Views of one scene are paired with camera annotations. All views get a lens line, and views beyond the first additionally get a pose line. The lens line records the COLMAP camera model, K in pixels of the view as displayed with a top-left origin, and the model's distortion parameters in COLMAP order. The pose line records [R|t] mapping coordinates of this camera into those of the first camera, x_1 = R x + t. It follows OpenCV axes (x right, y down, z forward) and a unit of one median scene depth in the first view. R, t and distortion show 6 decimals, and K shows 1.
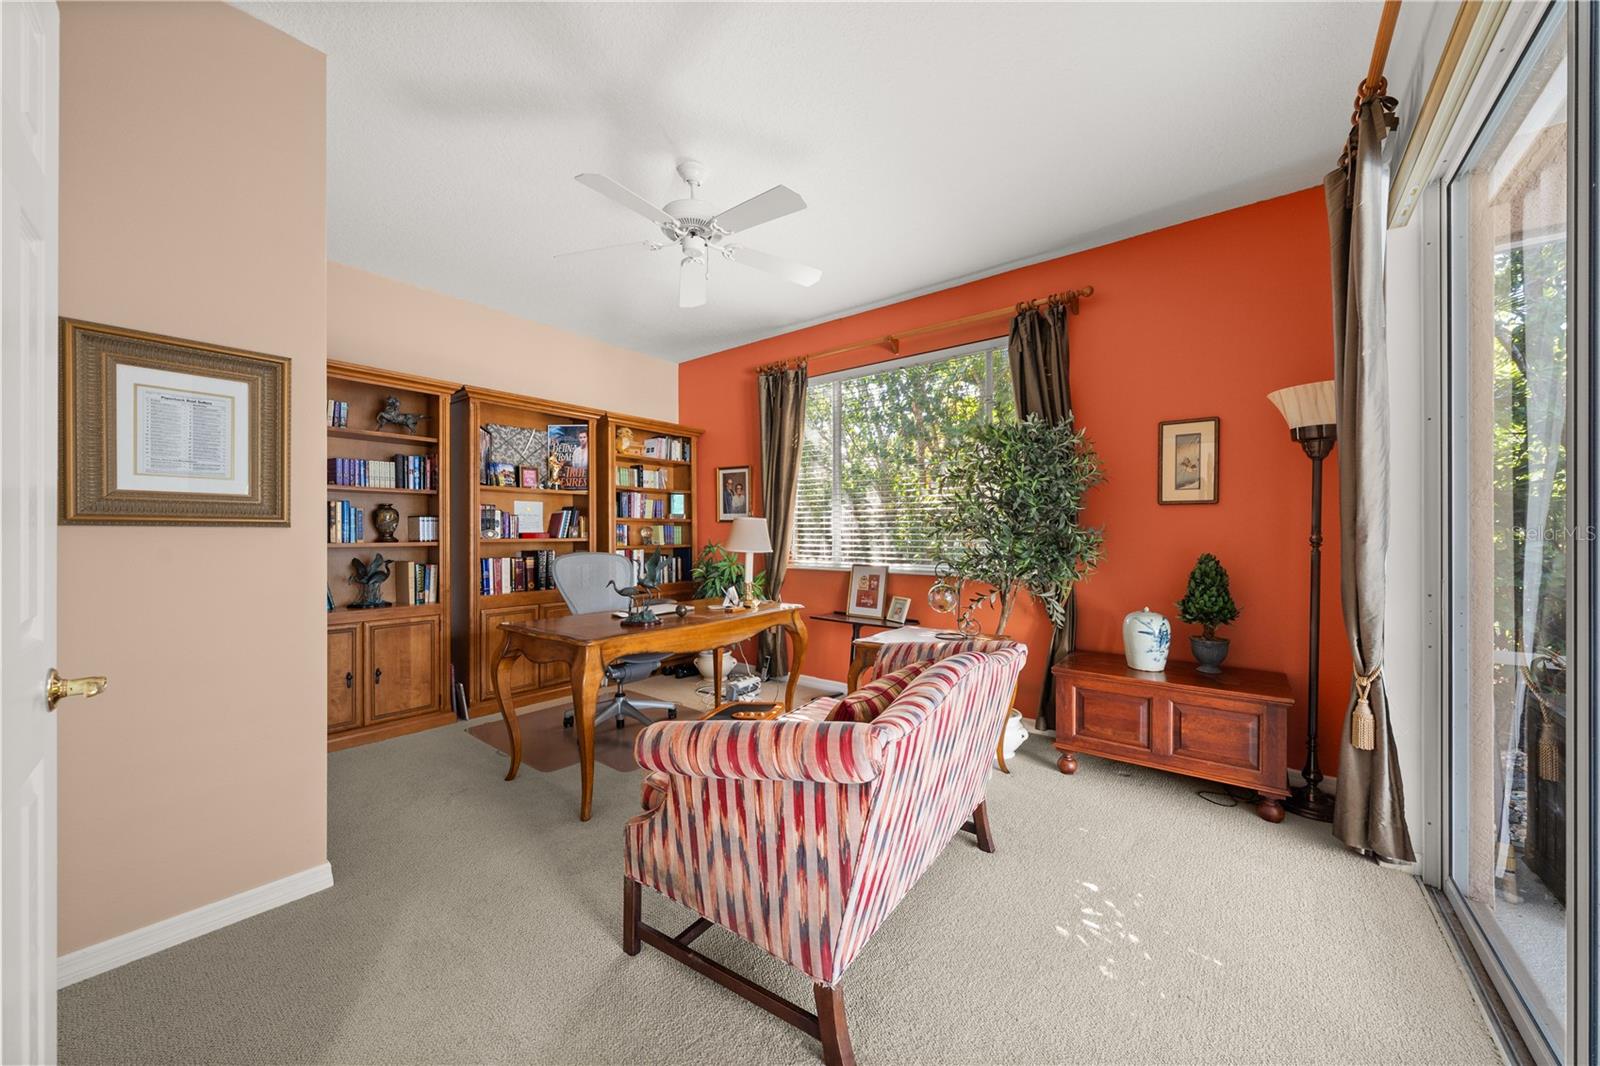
lens RADIAL K [[582.9, 0, 798.2], [0, 582.9, 536.1], [0, 0, 1]] dist [0.000084, -0.000159]
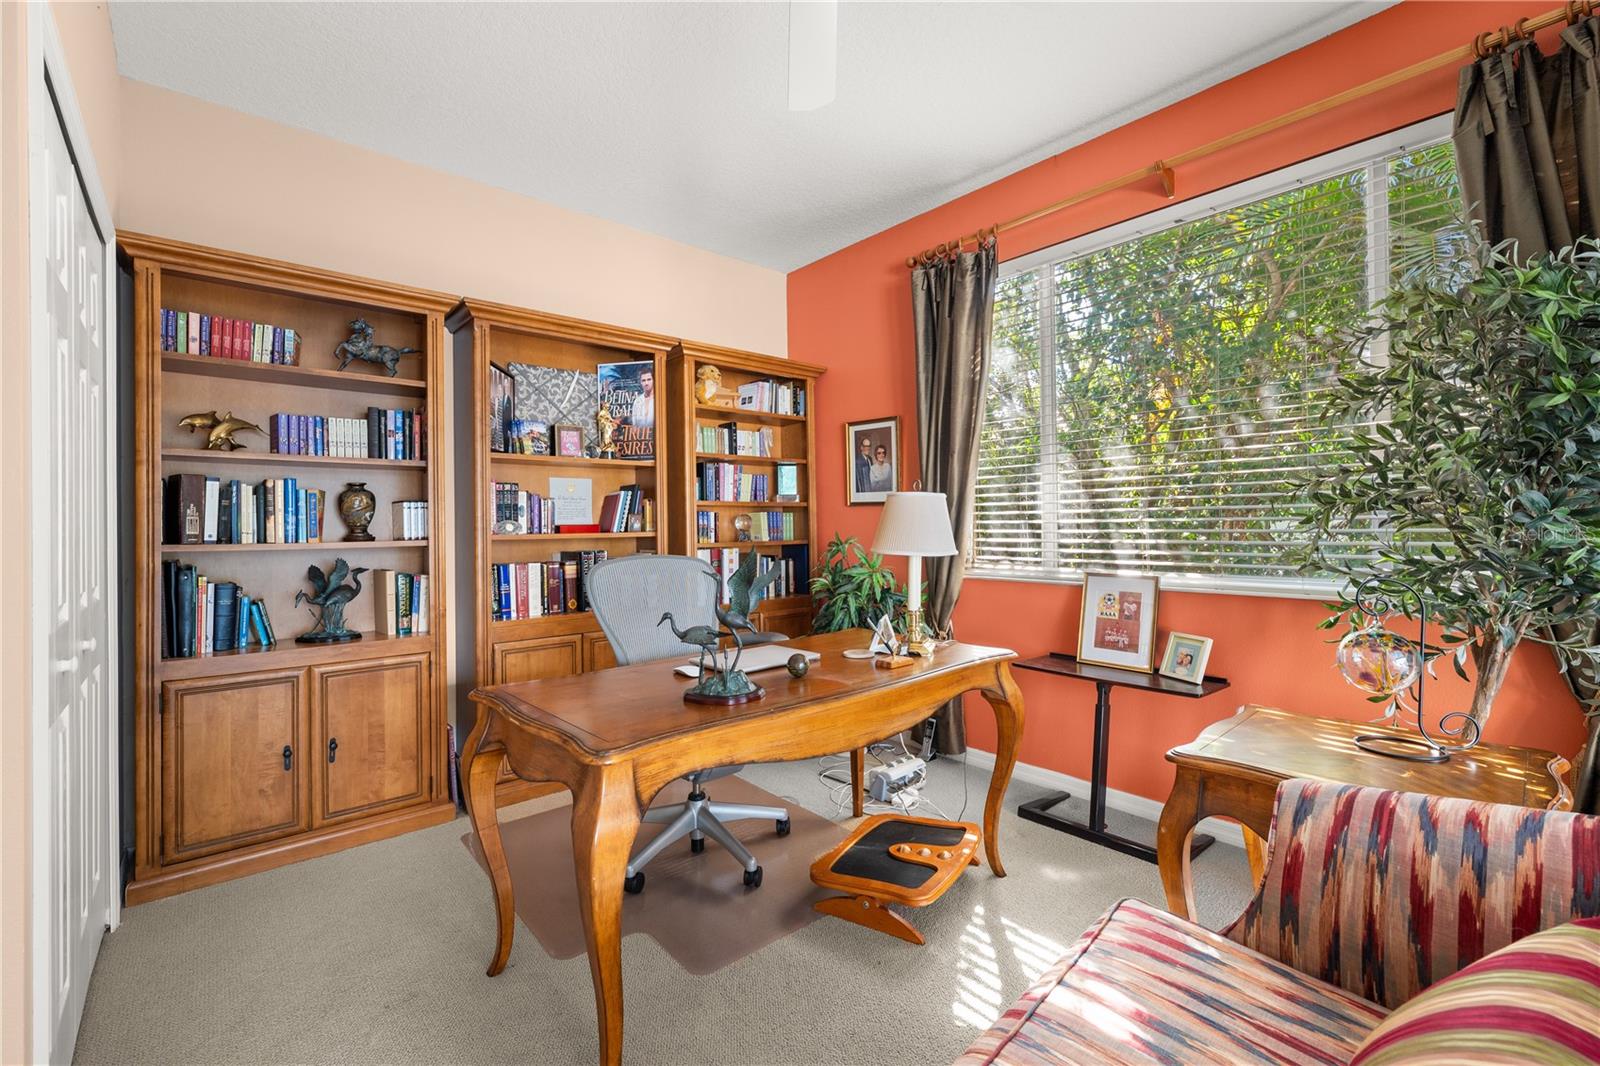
lens RADIAL K [[693.1, 0, 797.7], [0, 693.1, 528.8], [0, 0, 1]] dist [0.000997, -0.000009]
pose [[0.982206, -0.009907, -0.187546, -0.061238], [0.010367, 0.999945, 0.001473, 0.000486], [0.187521, -0.003391, 0.982255, 0.287781]]
